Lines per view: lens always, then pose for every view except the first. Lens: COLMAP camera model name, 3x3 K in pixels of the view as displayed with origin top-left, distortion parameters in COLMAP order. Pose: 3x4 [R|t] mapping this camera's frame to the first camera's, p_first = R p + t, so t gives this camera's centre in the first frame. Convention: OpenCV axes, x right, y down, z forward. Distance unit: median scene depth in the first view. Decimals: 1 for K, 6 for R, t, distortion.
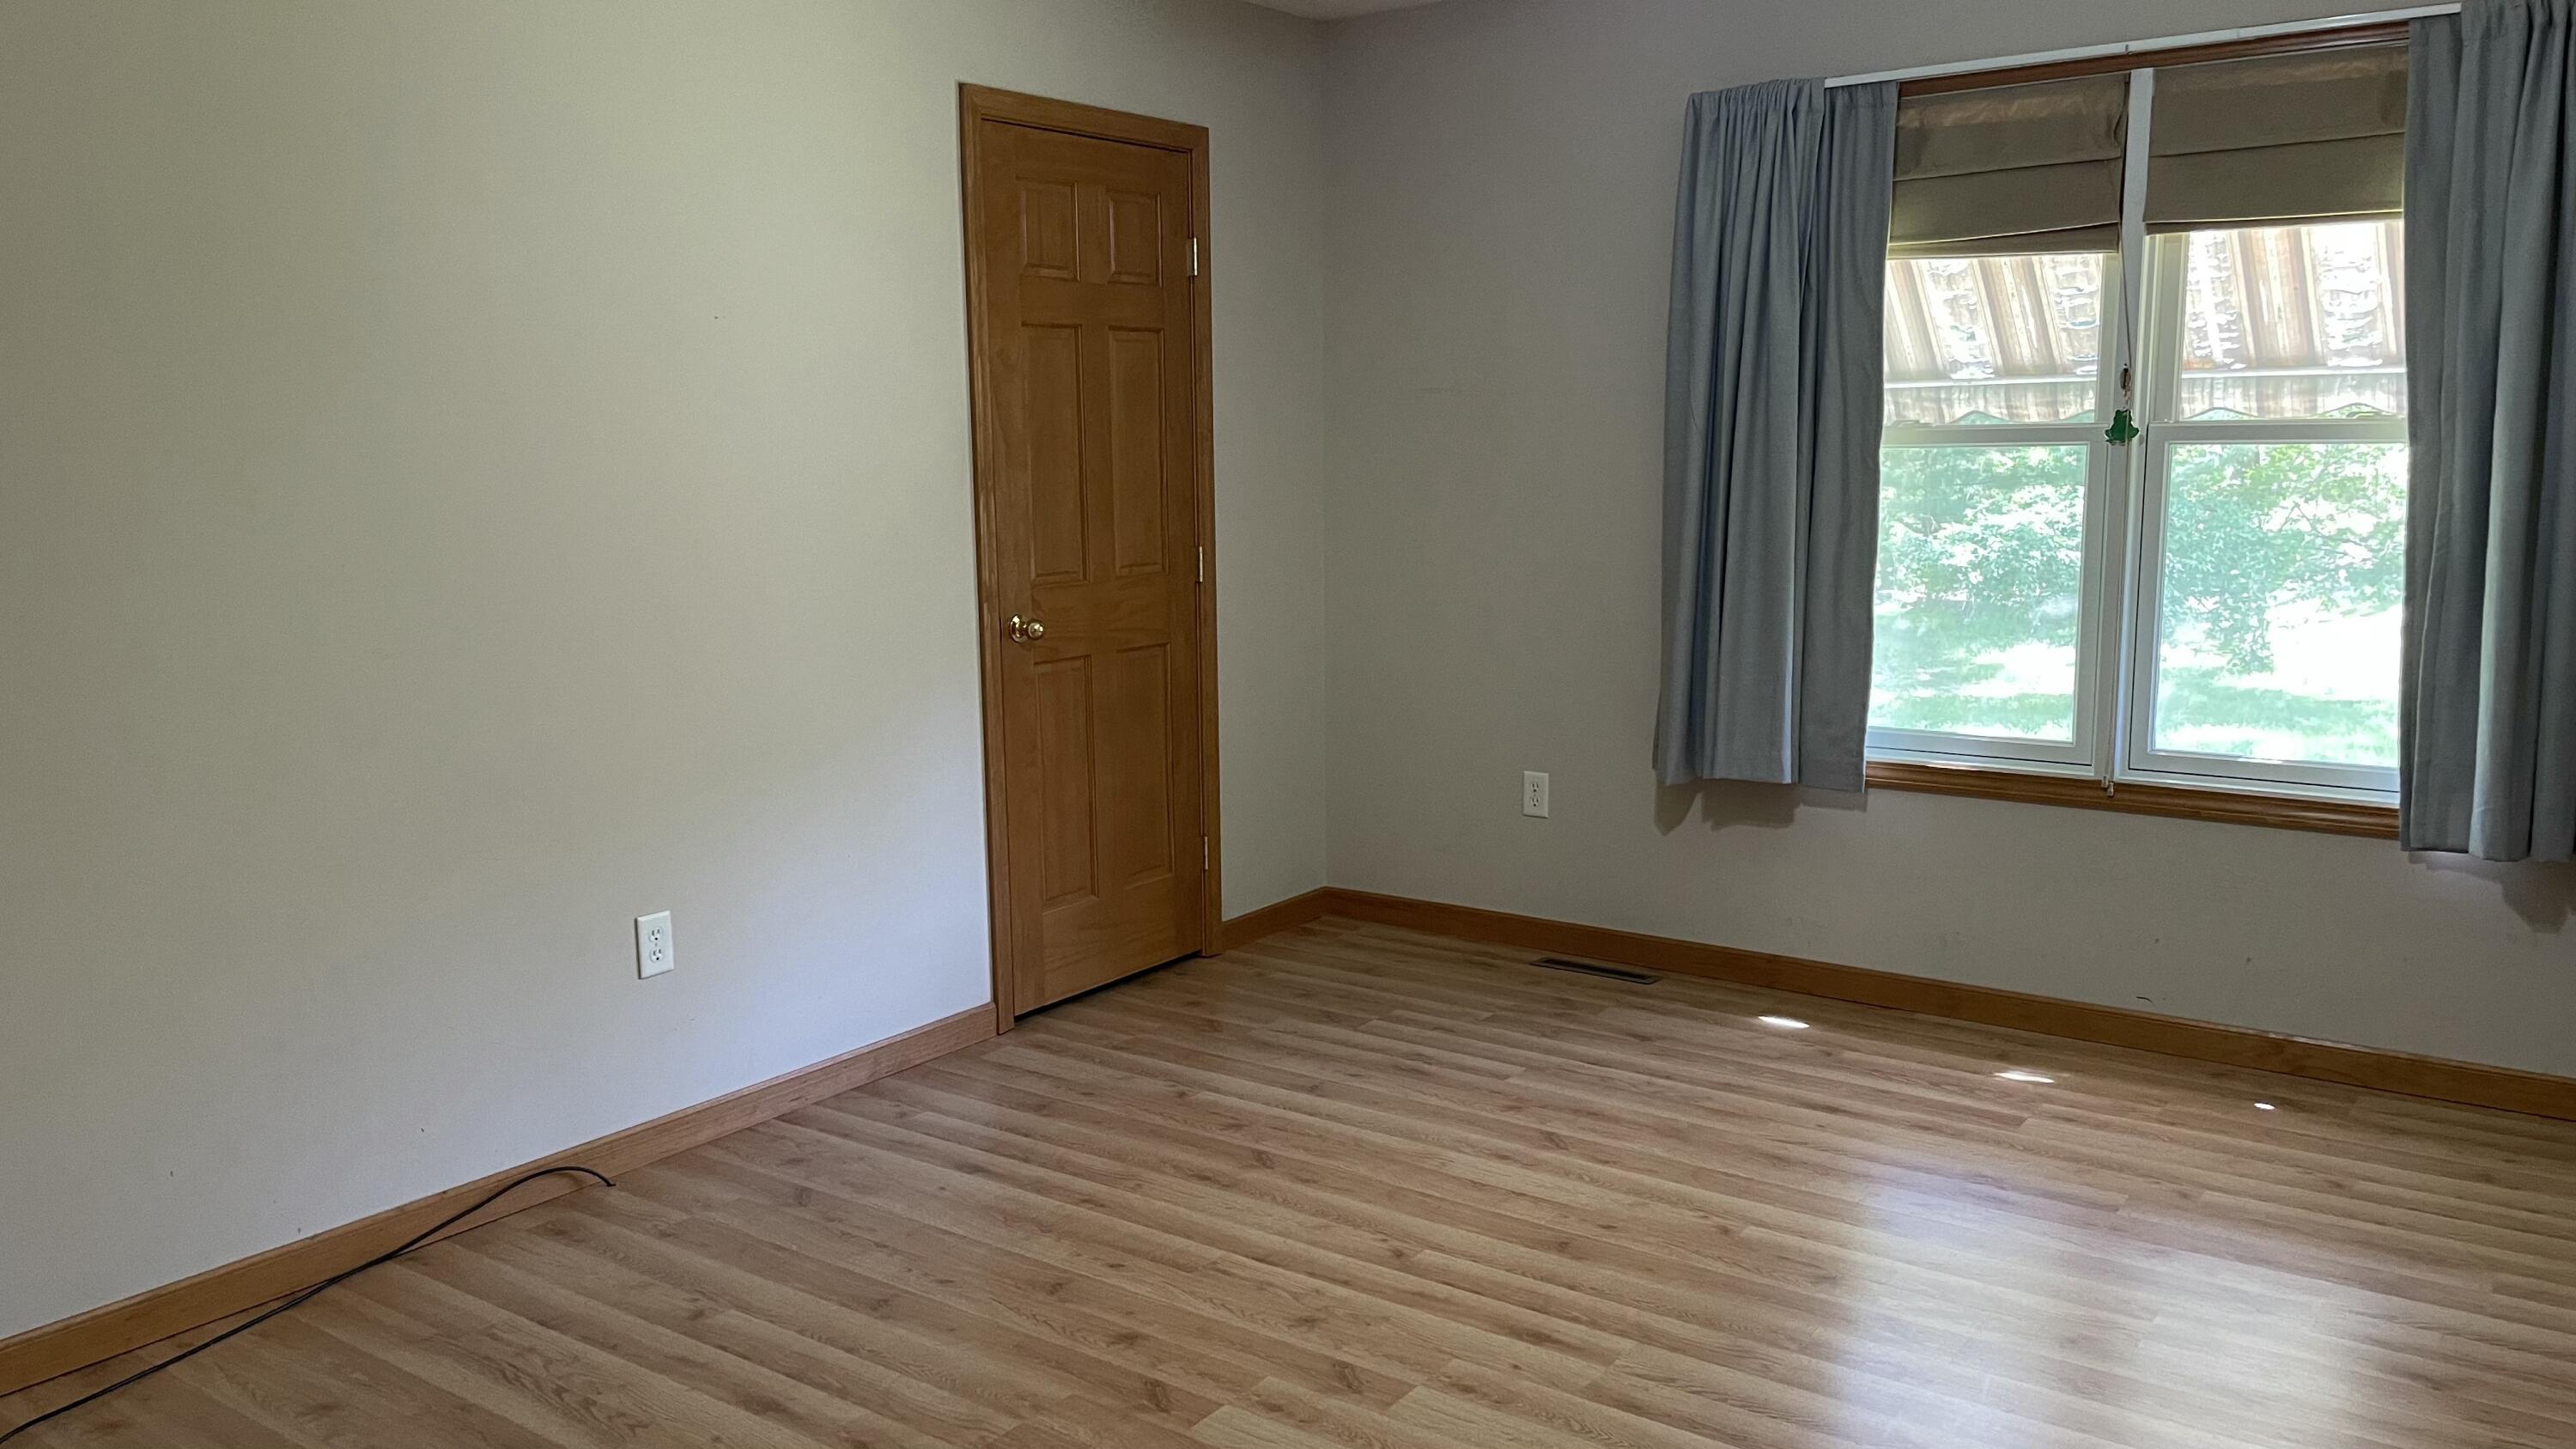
lens RADIAL K [[1969.0, 0, 1302.9], [0, 1969.0, 717.8], [0, 0, 1]] dist [0.067547, -0.022098]
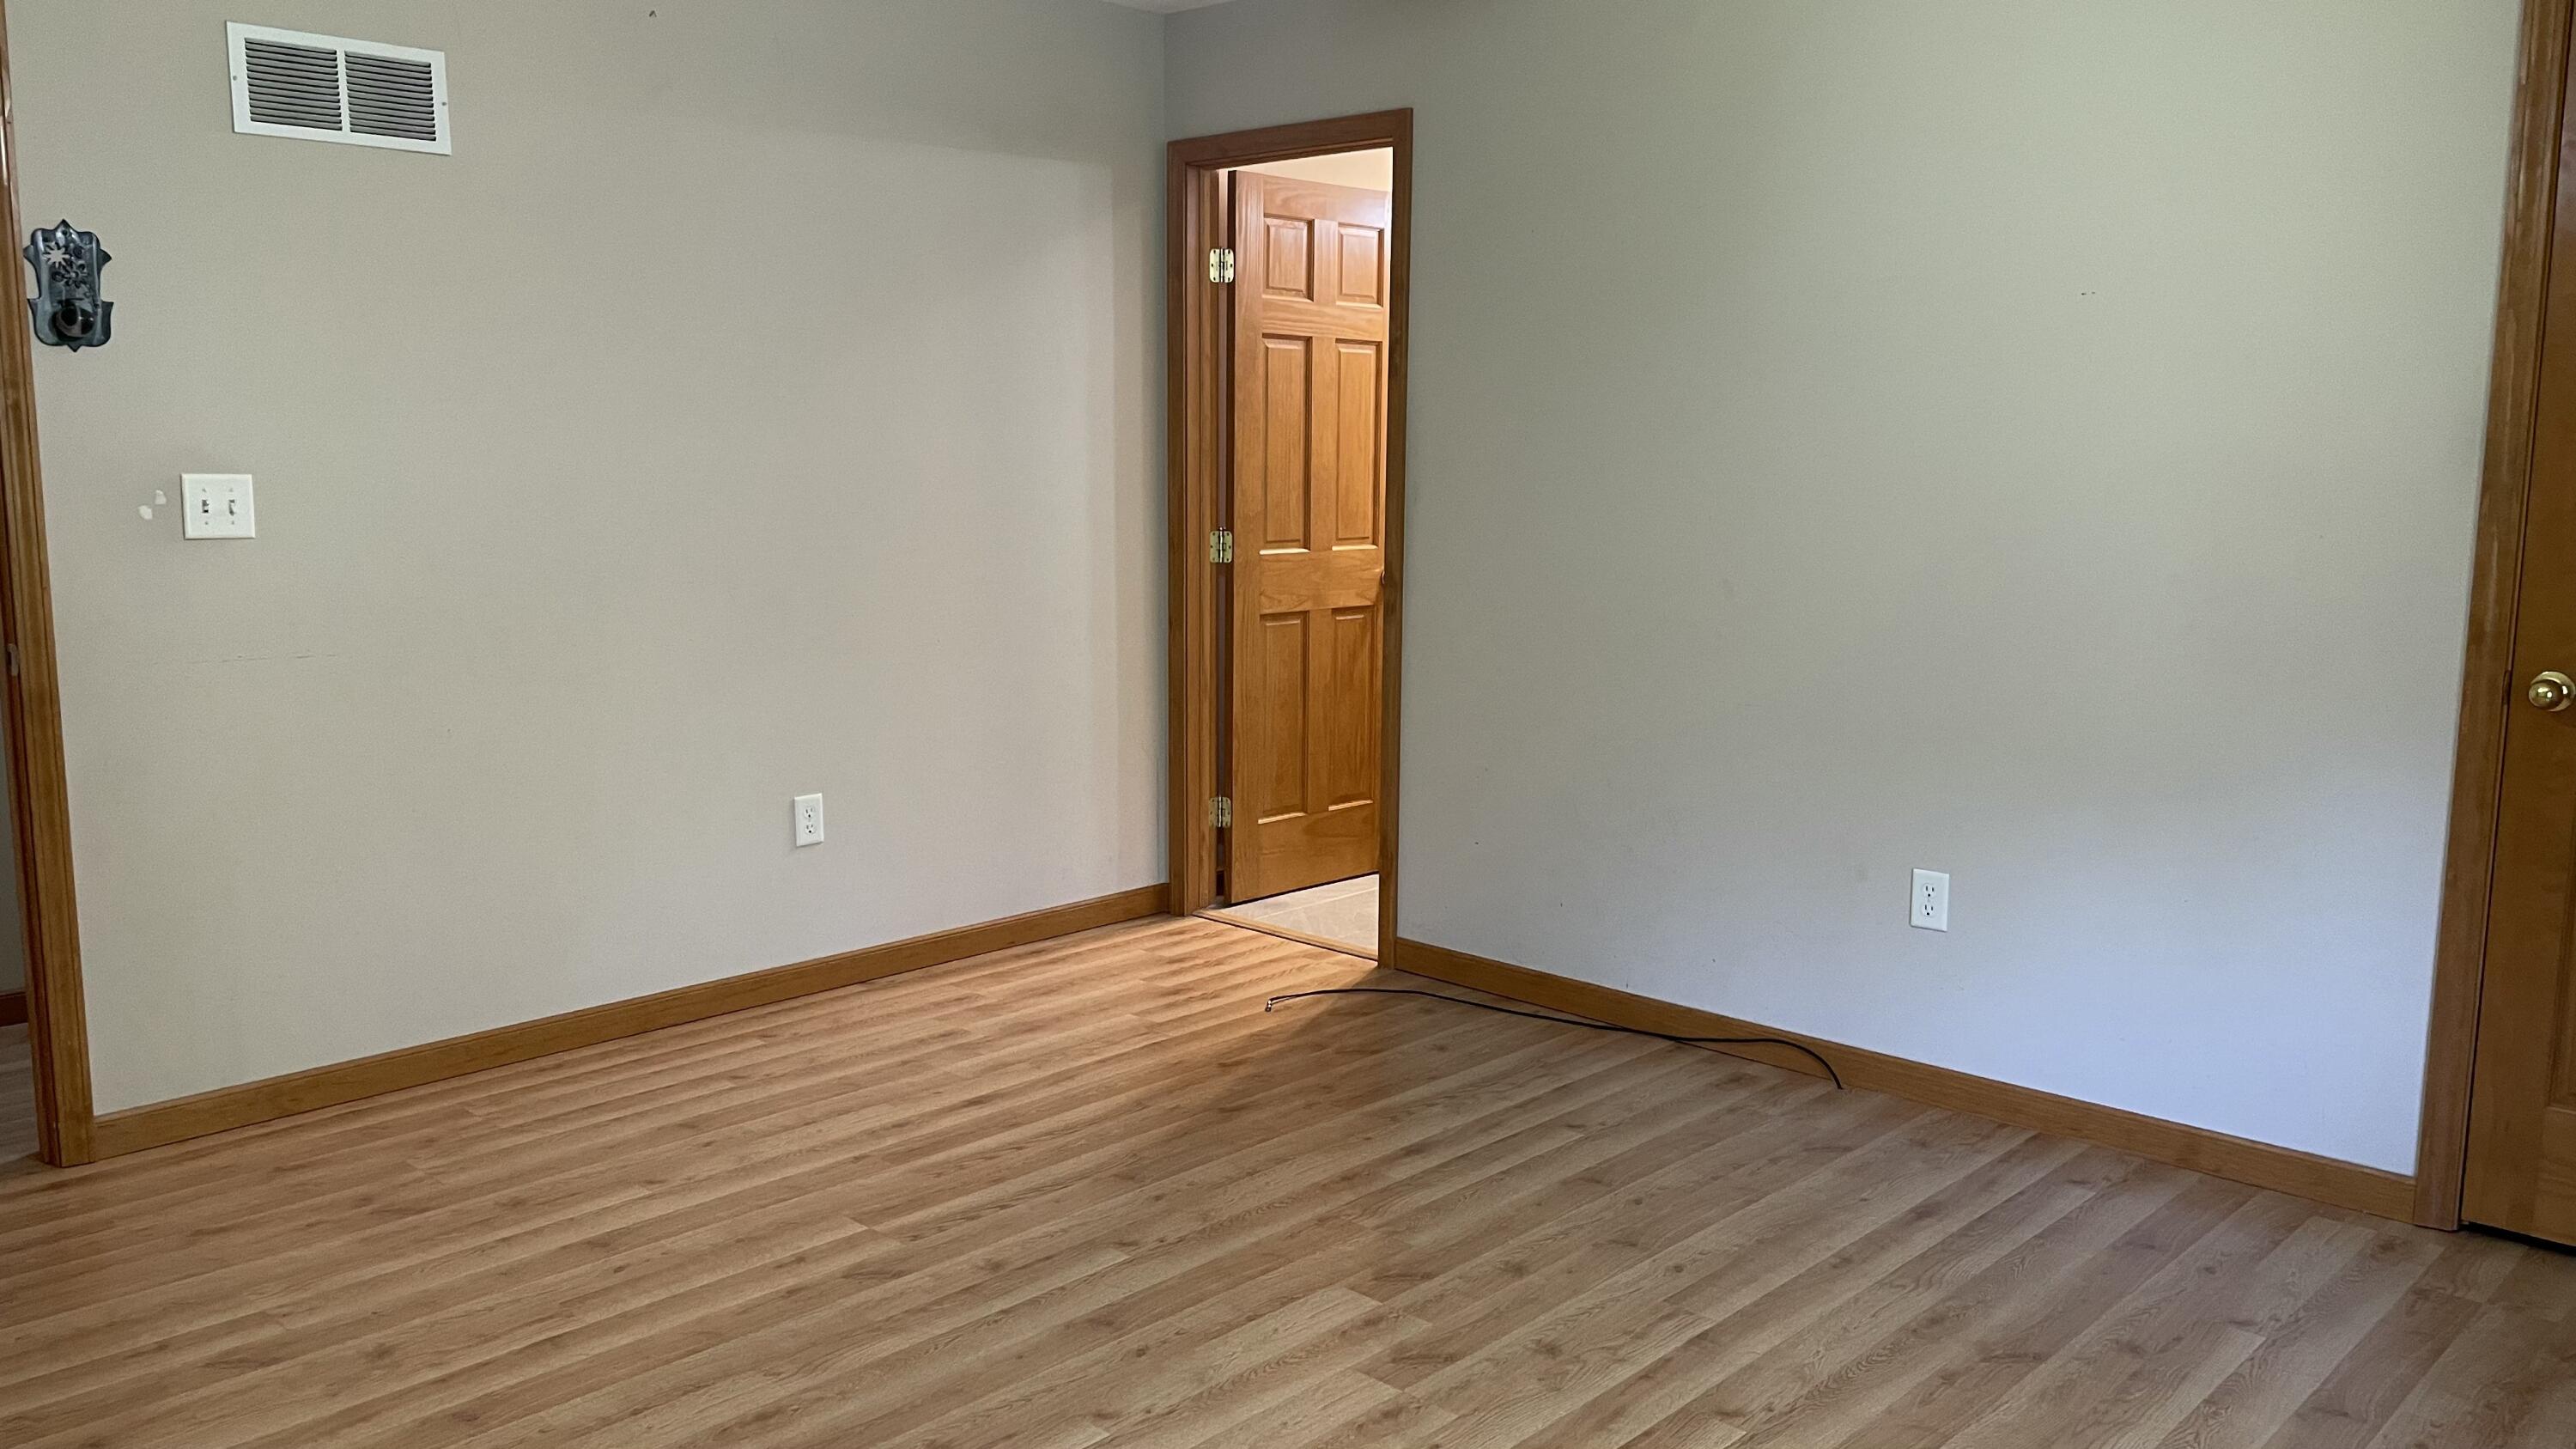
lens RADIAL K [[1969.0, 0, 1302.1], [0, 1969.0, 722.8], [0, 0, 1]] dist [0.067547, -0.022098]
pose [[-0.132262, 0.162576, -0.977791, 0.851579], [-0.137200, 0.973959, 0.180498, -0.147544], [0.981674, 0.158026, -0.106512, 0.849347]]
